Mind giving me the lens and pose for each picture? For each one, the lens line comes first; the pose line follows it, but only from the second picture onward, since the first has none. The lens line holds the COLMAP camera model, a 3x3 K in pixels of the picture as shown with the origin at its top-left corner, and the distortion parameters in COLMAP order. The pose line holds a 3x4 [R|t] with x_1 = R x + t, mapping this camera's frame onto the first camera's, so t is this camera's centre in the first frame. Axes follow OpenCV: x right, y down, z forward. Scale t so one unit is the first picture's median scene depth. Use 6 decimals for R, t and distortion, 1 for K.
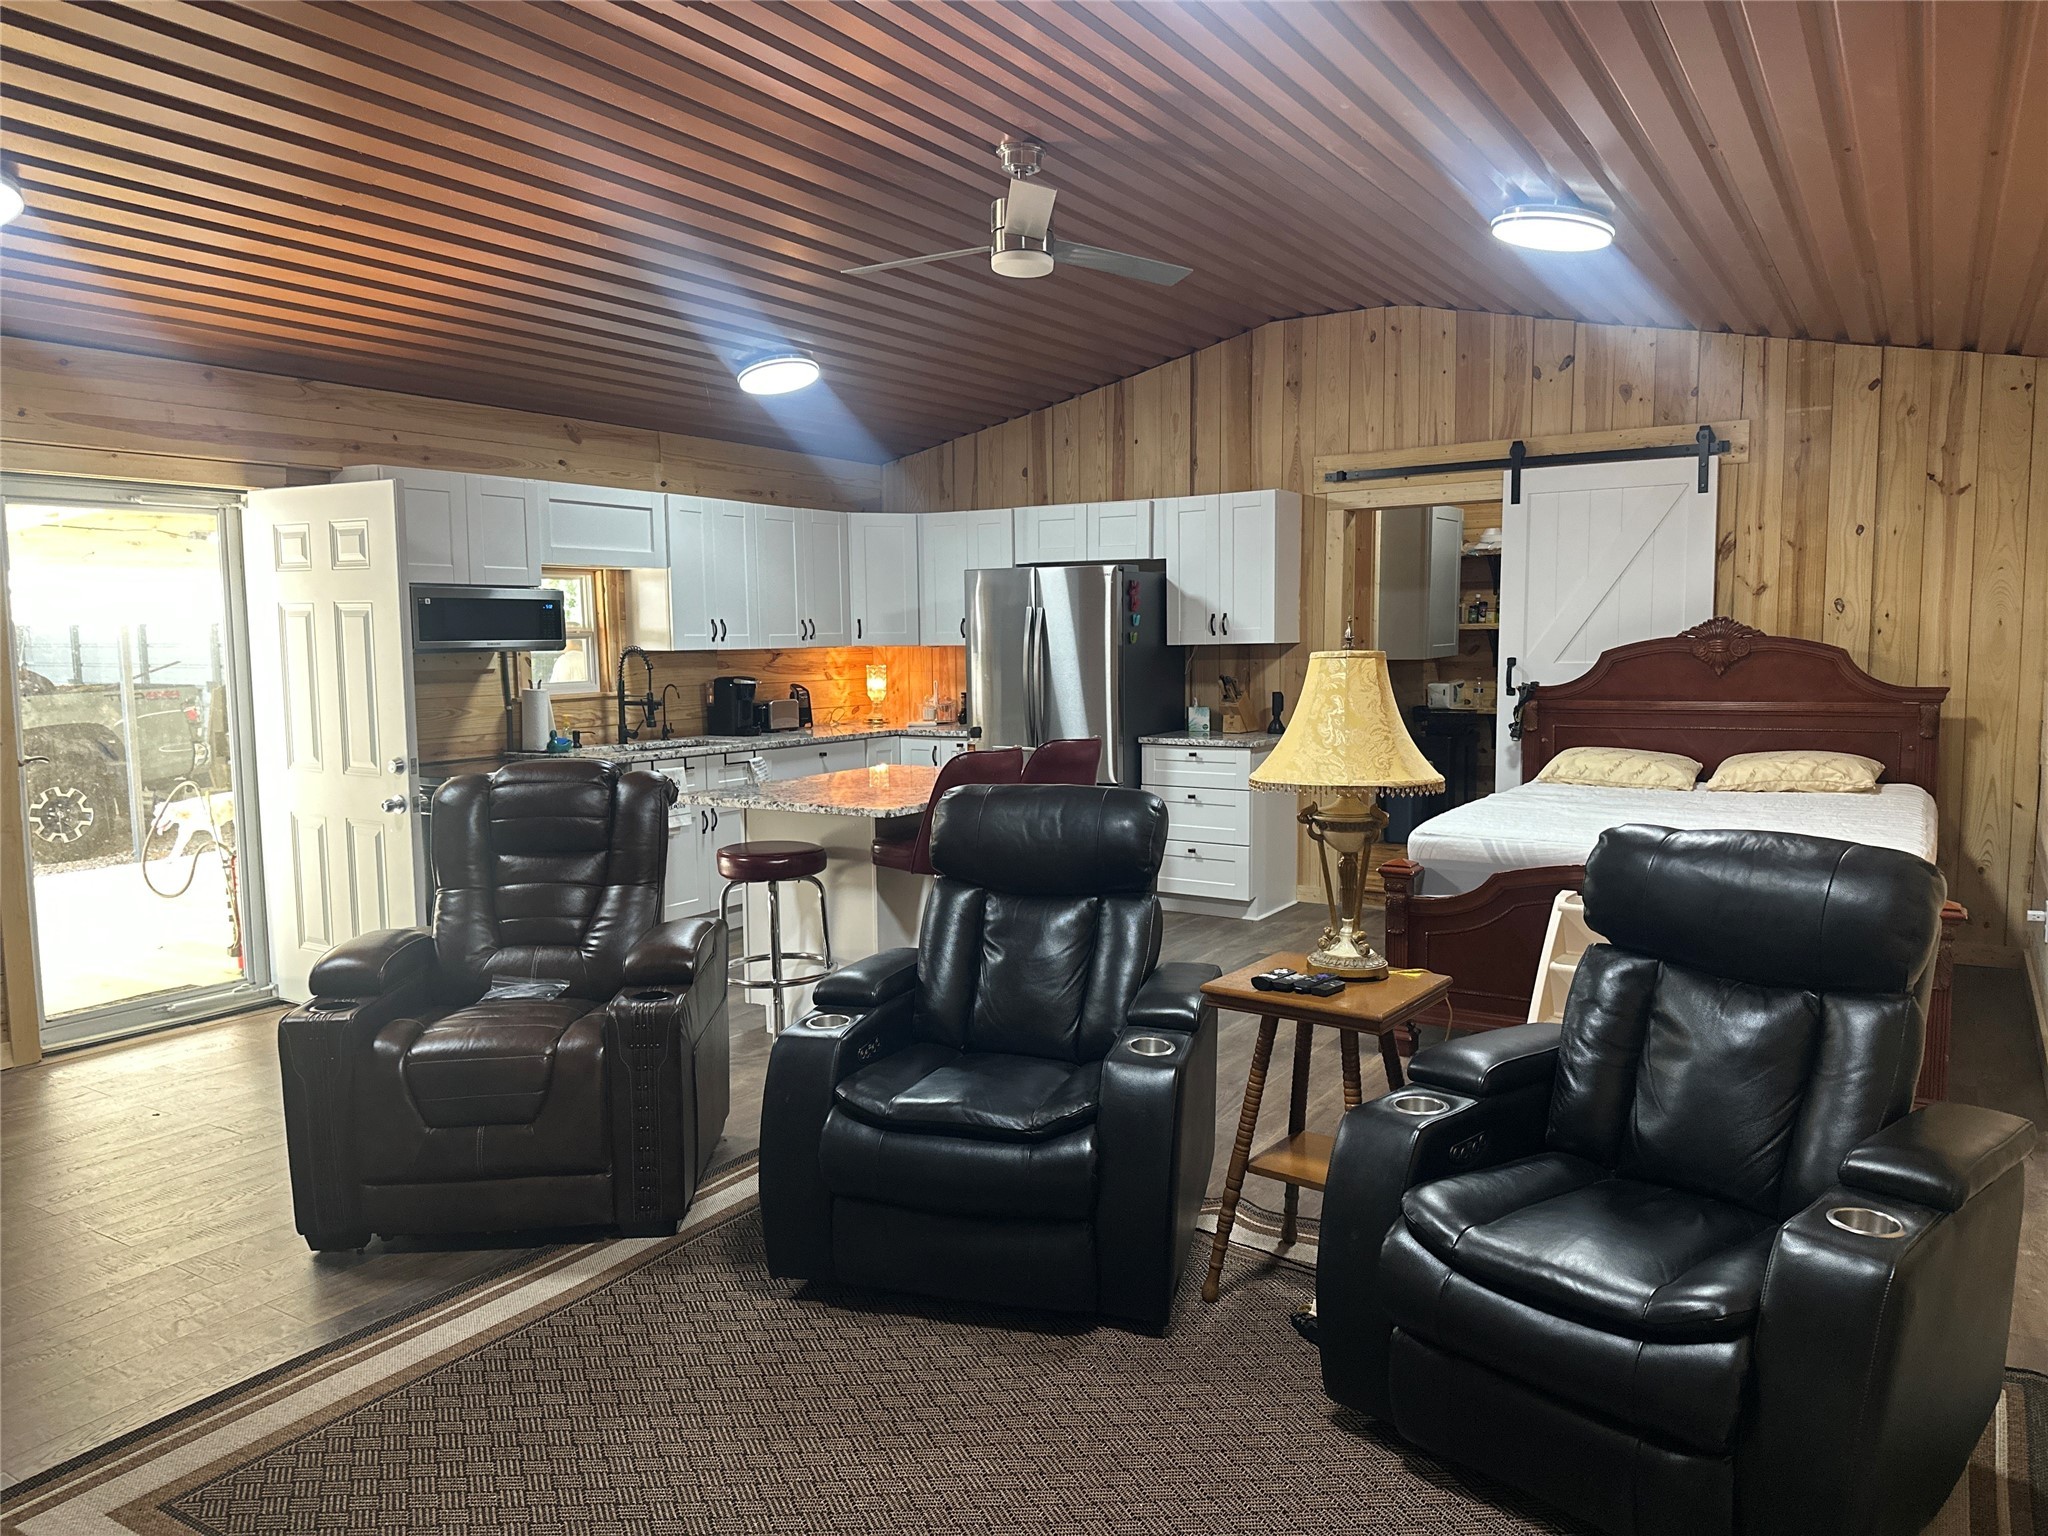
lens RADIAL K [[1435.4, 0, 1071.2], [0, 1435.4, 792.5], [0, 0, 1]] dist [0.068428, -0.090762]
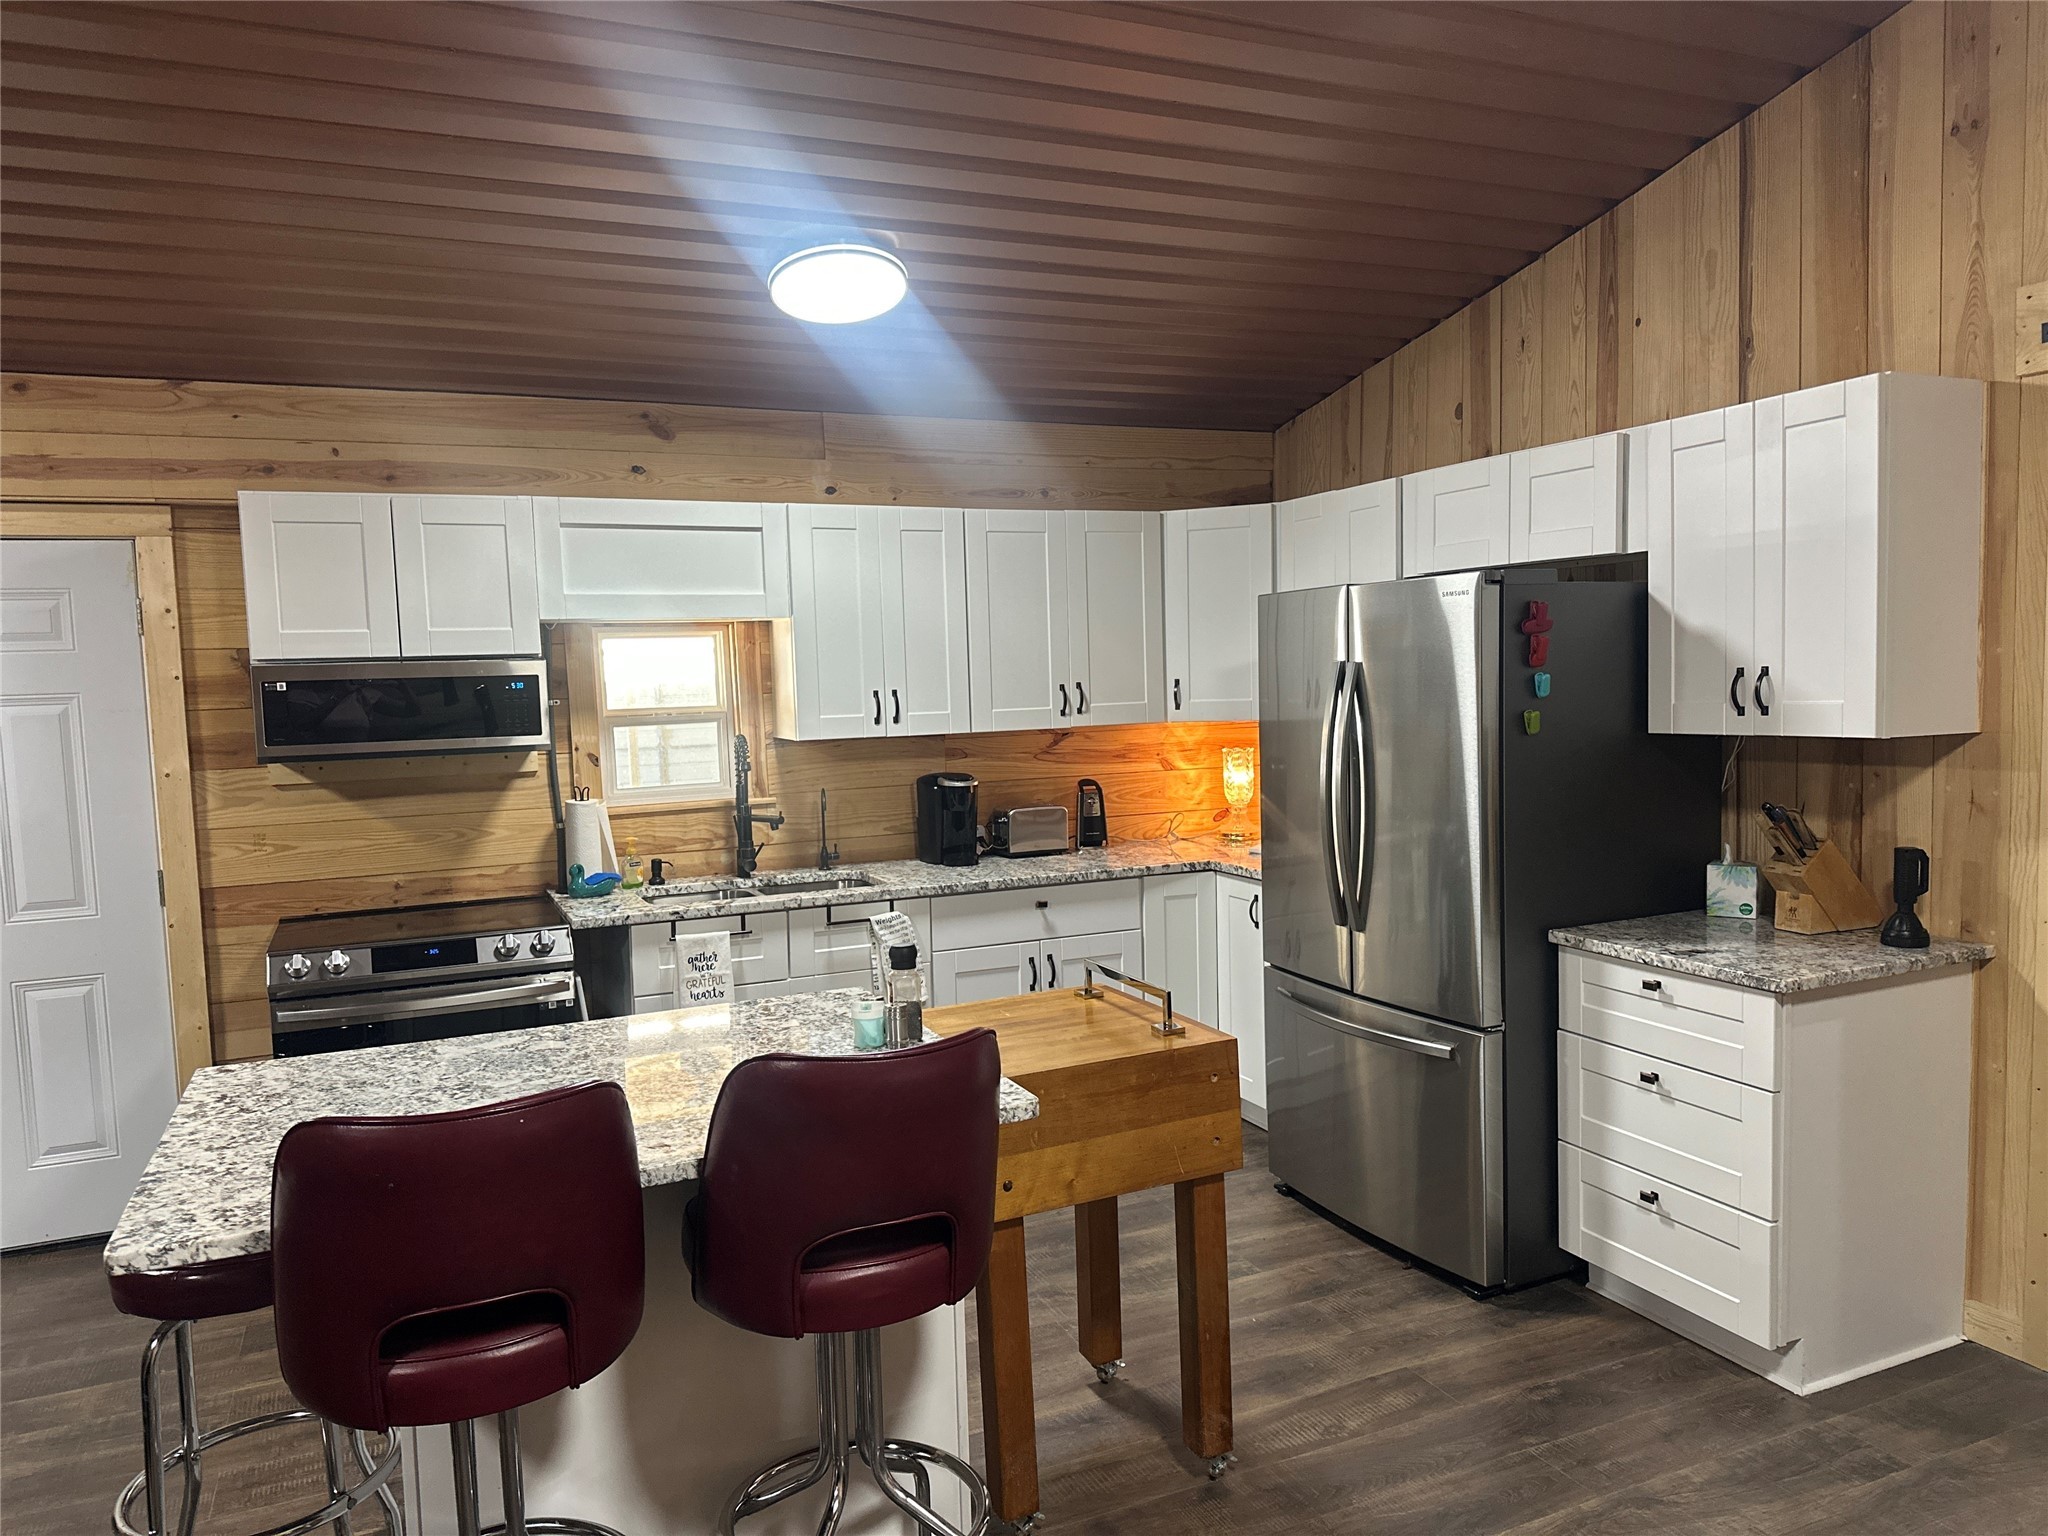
lens RADIAL K [[1435.4, 0, 1041.3], [0, 1435.4, 778.5], [0, 0, 1]] dist [0.068428, -0.090762]
pose [[0.820694, 0.030097, -0.570575, 0.177148], [-0.042764, 0.999046, -0.008811, -0.075636], [0.569766, 0.031631, 0.821198, 0.497168]]
